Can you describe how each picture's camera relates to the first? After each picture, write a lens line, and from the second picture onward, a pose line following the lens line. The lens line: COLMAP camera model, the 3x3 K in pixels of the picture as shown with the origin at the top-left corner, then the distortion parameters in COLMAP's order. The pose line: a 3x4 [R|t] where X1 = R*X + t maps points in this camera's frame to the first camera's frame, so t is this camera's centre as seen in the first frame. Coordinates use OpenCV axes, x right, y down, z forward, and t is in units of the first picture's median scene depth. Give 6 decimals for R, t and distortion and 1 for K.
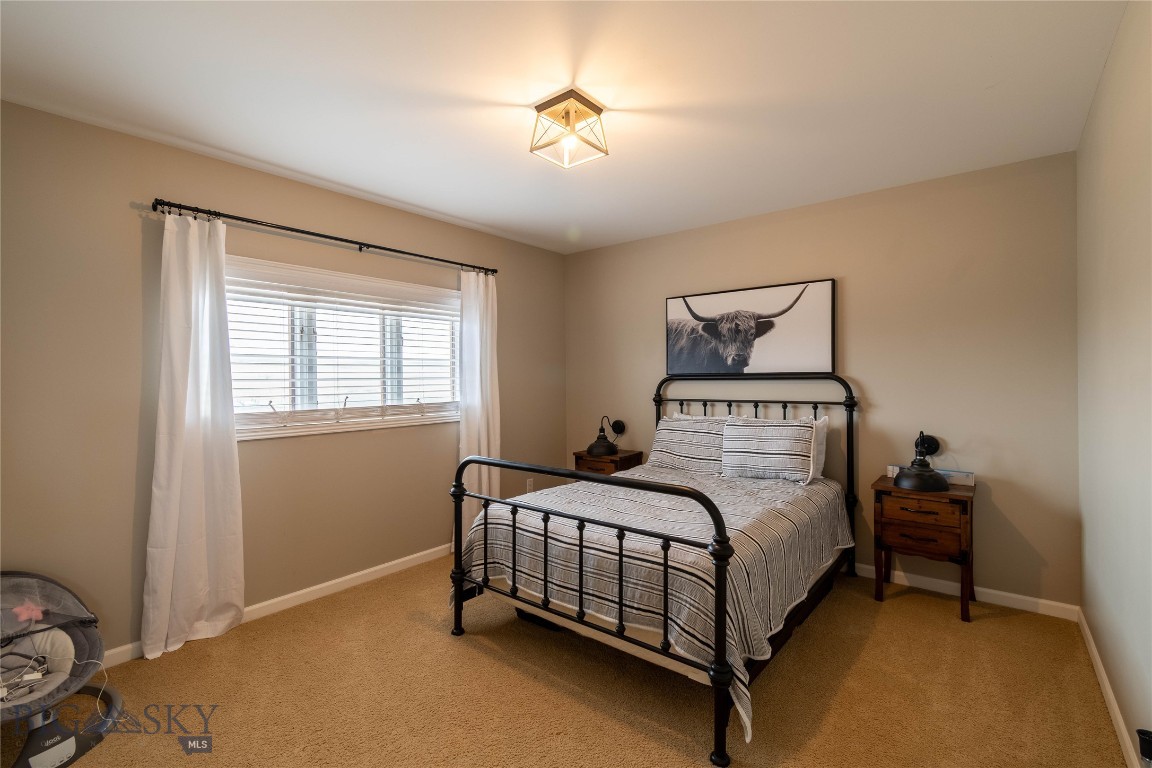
lens RADIAL K [[514.8, 0, 576.0], [0, 514.8, 384.0], [0, 0, 1]] dist [-0.000137, -0.000121]
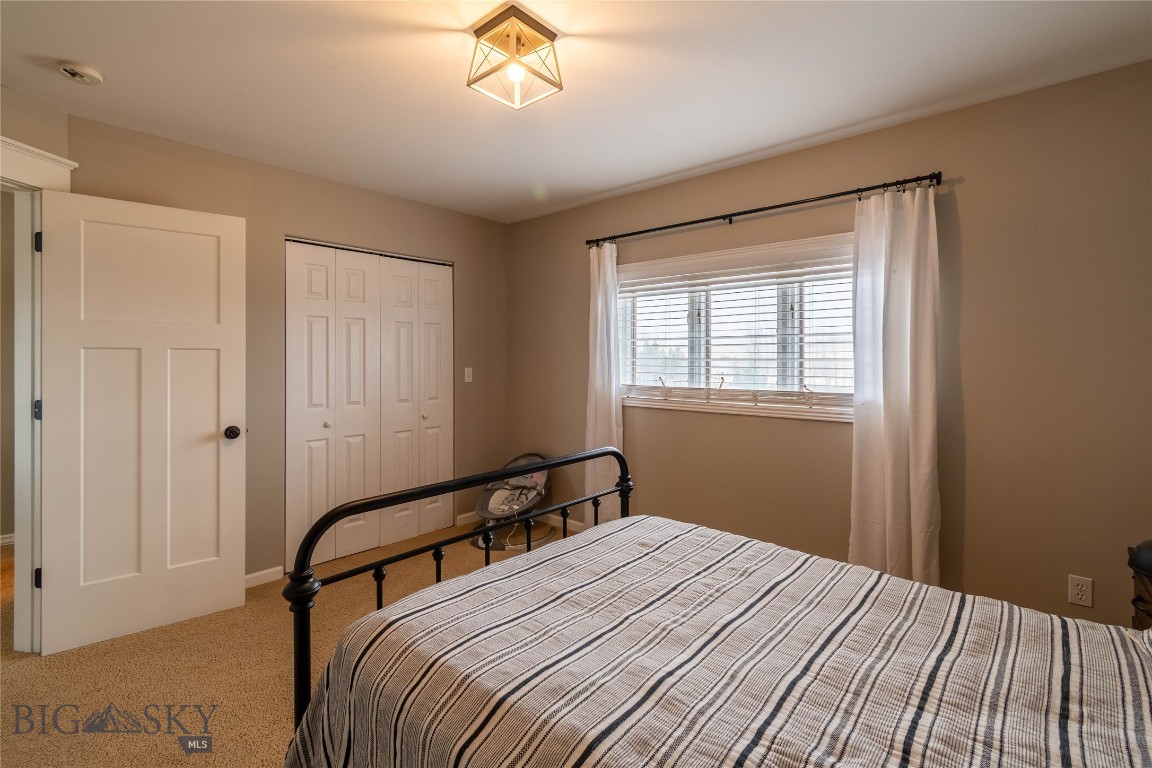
lens RADIAL K [[523.4, 0, 575.1], [0, 523.4, 354.2], [0, 0, 1]] dist [0.000323, -0.000007]
pose [[-0.039715, 0.001707, -0.999210, 0.548799], [-0.013240, 0.999910, 0.002234, -0.017441], [0.999123, 0.013318, -0.039688, 0.757101]]
